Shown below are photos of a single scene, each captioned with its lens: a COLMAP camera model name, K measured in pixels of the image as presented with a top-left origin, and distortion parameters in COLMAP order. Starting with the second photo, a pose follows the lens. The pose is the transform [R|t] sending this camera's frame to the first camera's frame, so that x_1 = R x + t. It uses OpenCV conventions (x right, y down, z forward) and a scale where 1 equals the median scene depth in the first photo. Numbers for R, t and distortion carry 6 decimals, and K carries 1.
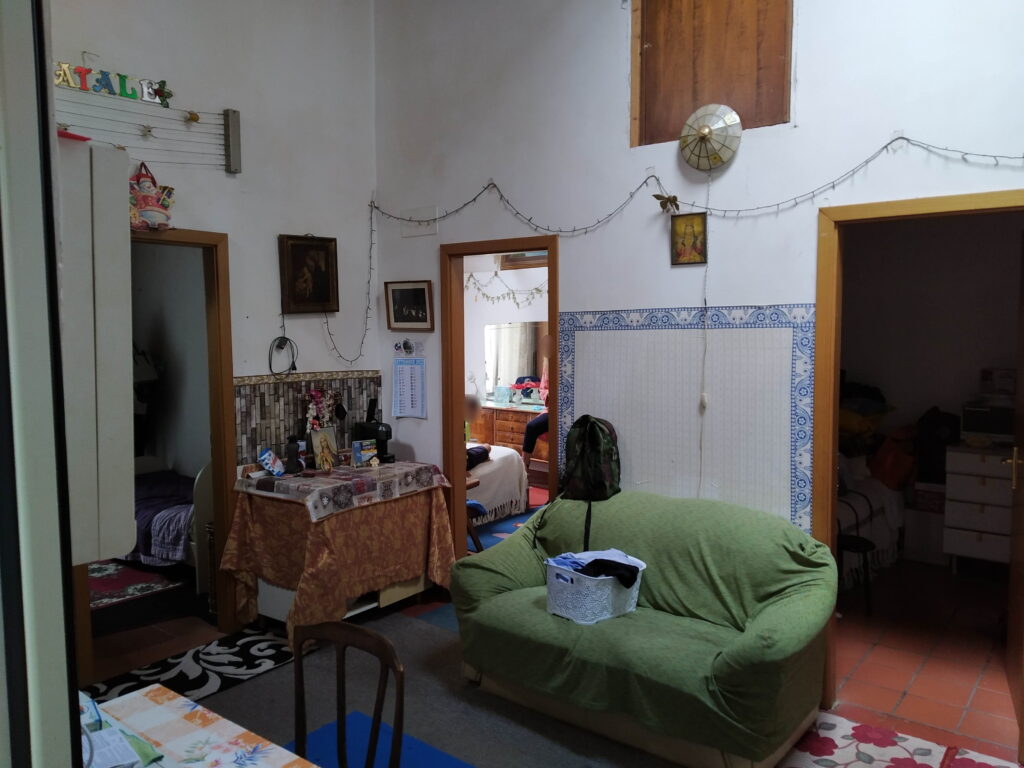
lens RADIAL K [[793.3, 0, 517.4], [0, 793.3, 385.4], [0, 0, 1]] dist [0.054299, -0.073217]
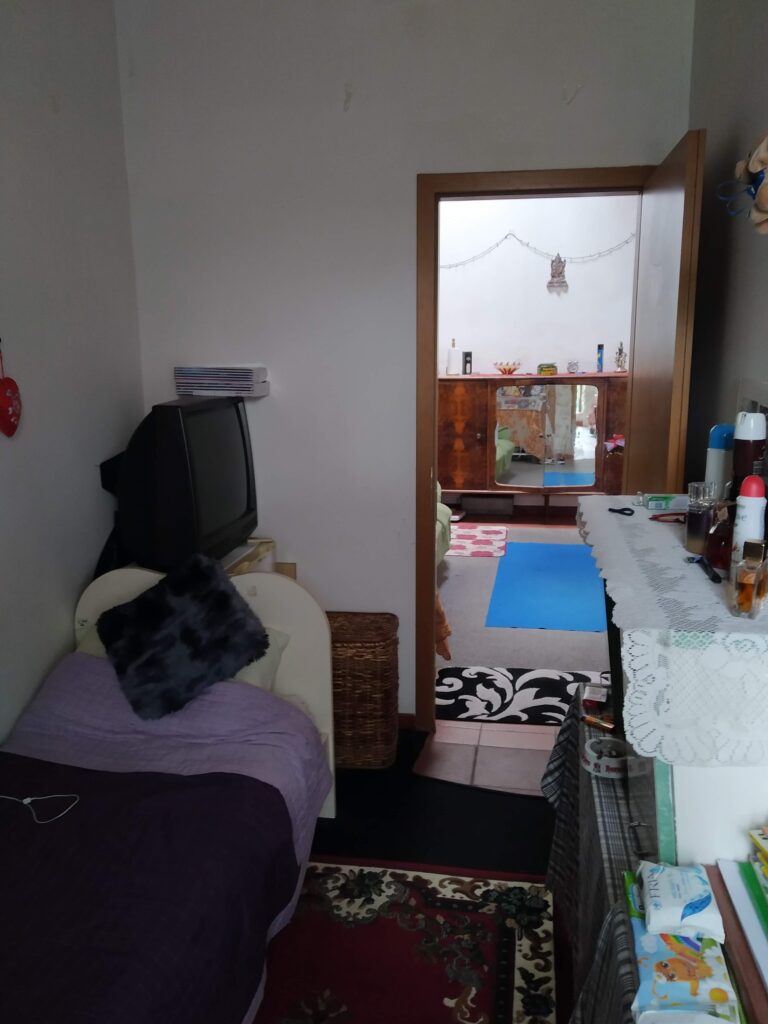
lens RADIAL K [[793.3, 0, 384.0], [0, 793.3, 511.7], [0, 0, 1]] dist [0.054299, -0.073217]
pose [[-0.469744, -0.163074, 0.867610, -1.059914], [0.082531, 0.970374, 0.227074, -0.074242], [-0.878936, 0.178272, -0.442369, 1.462980]]
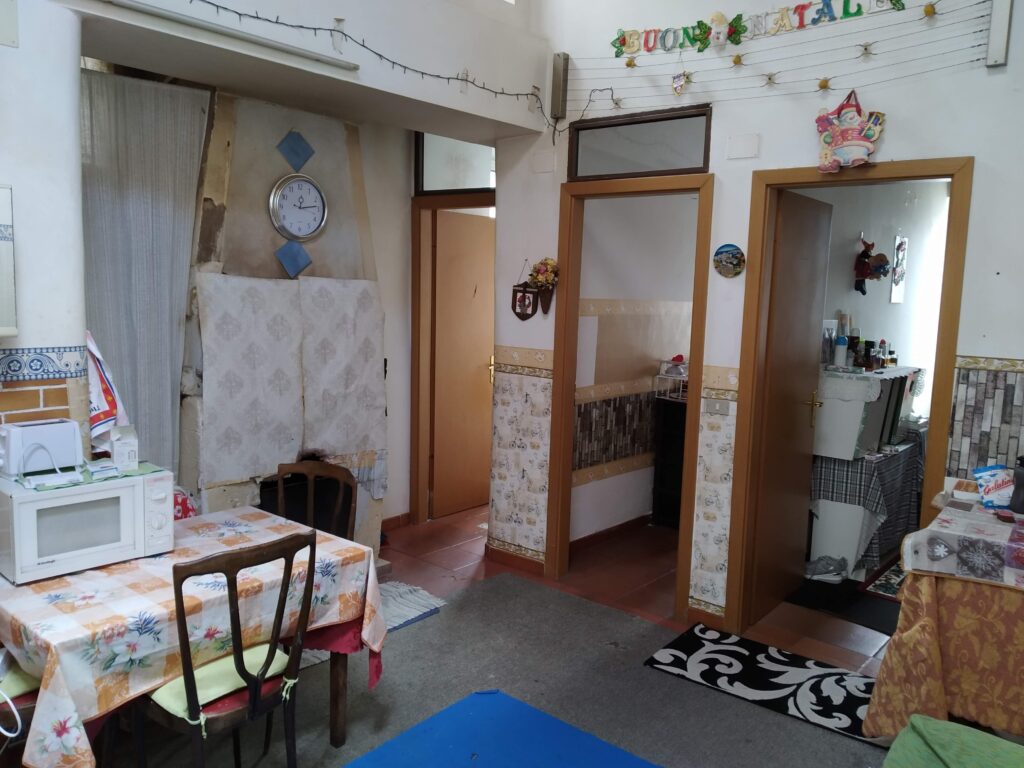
lens RADIAL K [[793.3, 0, 515.8], [0, 793.3, 385.9], [0, 0, 1]] dist [0.054299, -0.073217]
pose [[-0.027702, 0.128706, -0.991296, 0.410382], [-0.106277, 0.985676, 0.130947, -0.038342], [0.993951, 0.108980, -0.013627, 0.653997]]
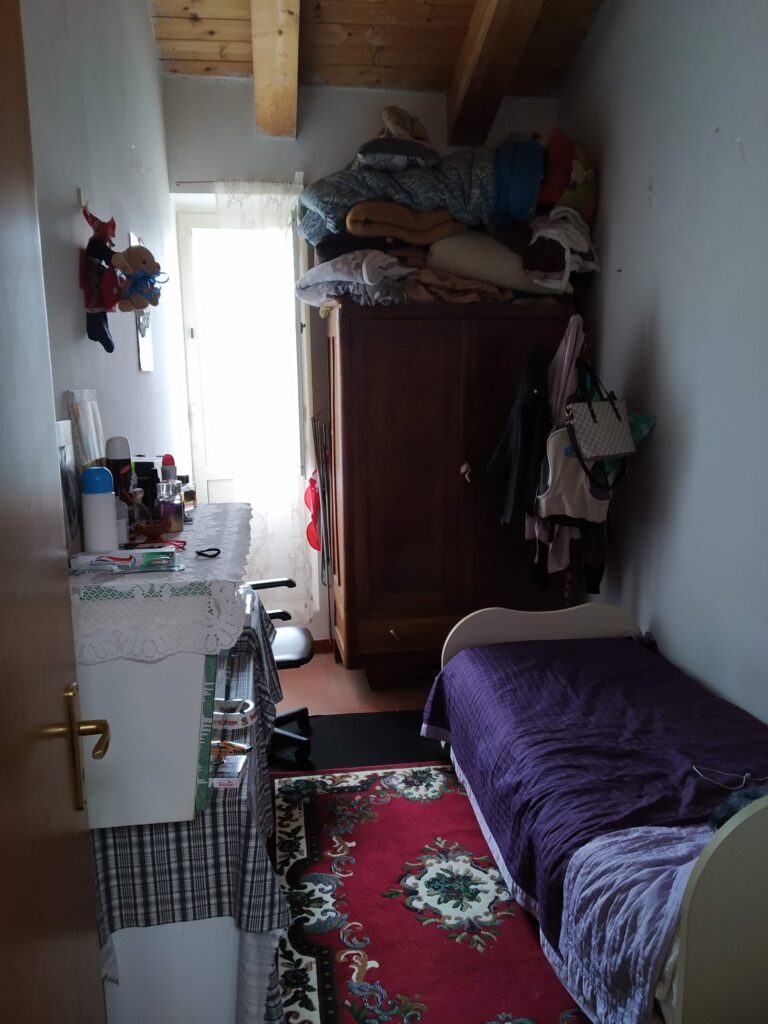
lens RADIAL K [[793.3, 0, 378.3], [0, 793.3, 514.8], [0, 0, 1]] dist [0.054299, -0.073217]
pose [[0.721980, 0.116874, -0.681972, -0.379986], [-0.042243, 0.991238, 0.125154, -0.040317], [0.690624, -0.061550, 0.720591, 0.906531]]
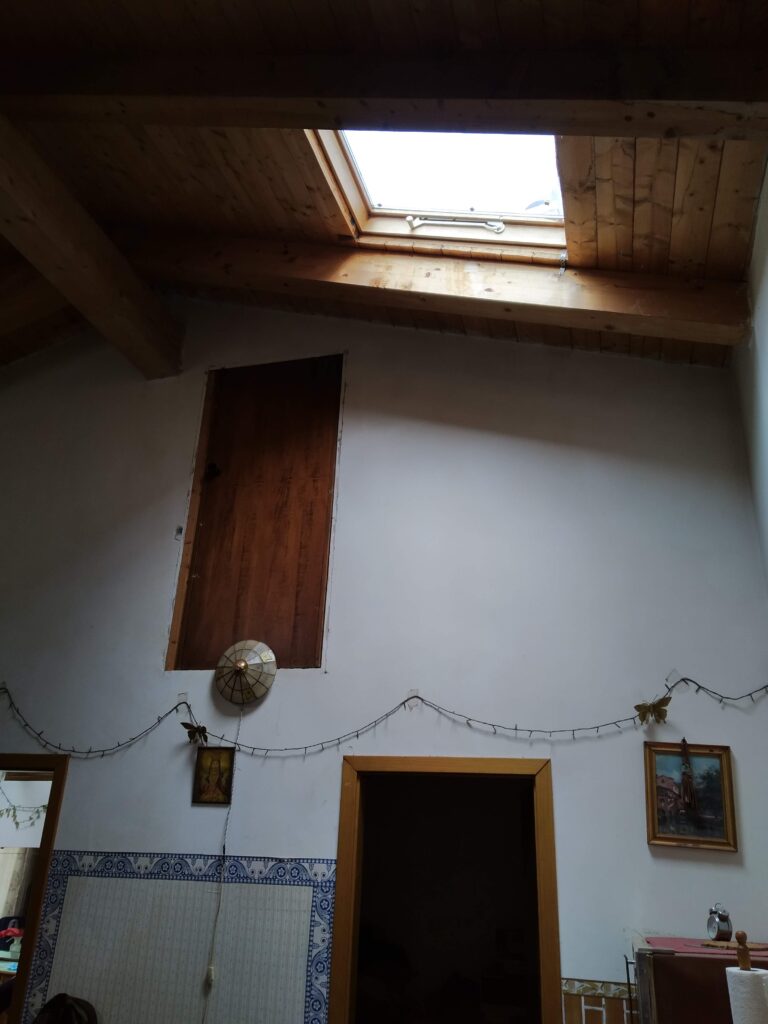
lens RADIAL K [[793.3, 0, 383.0], [0, 793.3, 508.3], [0, 0, 1]] dist [0.054299, -0.073217]
pose [[0.923666, 0.190108, 0.332717, 0.026316], [-0.016979, 0.887712, -0.460087, -0.032335], [-0.382823, 0.419317, 0.823176, 0.023687]]
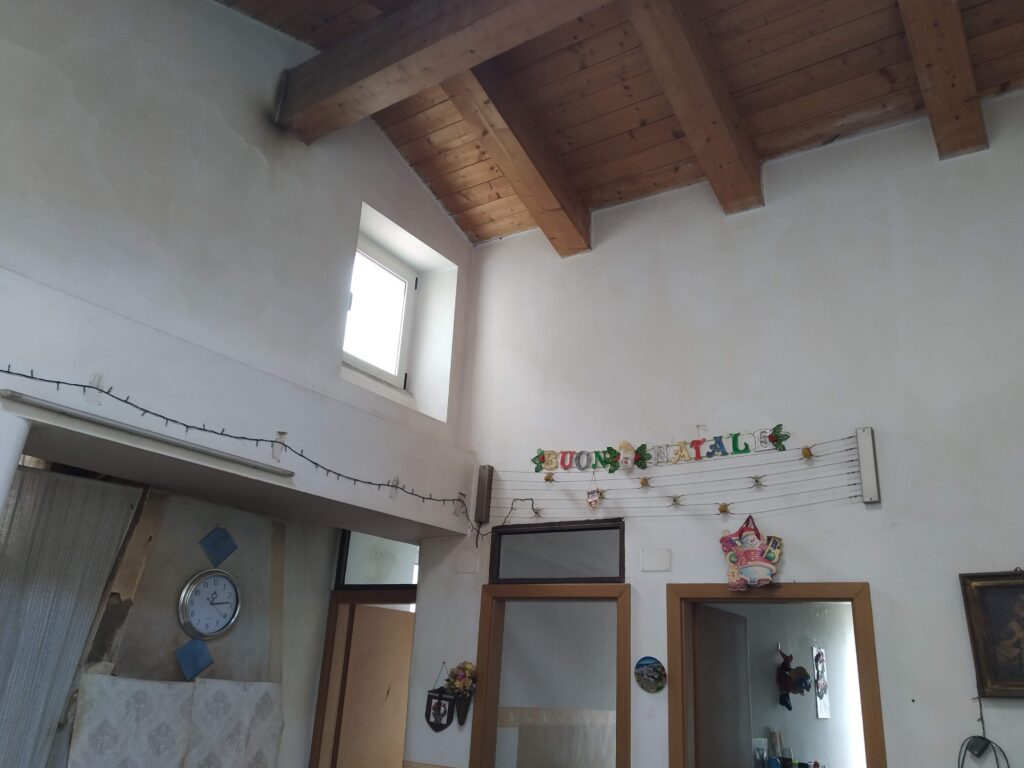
lens RADIAL K [[793.3, 0, 513.1], [0, 793.3, 385.6], [0, 0, 1]] dist [0.054299, -0.073217]
pose [[0.063416, -0.335233, -0.939999, 0.421143], [-0.132910, 0.930667, -0.340872, -0.061471], [0.989097, 0.146552, 0.014463, 0.656045]]
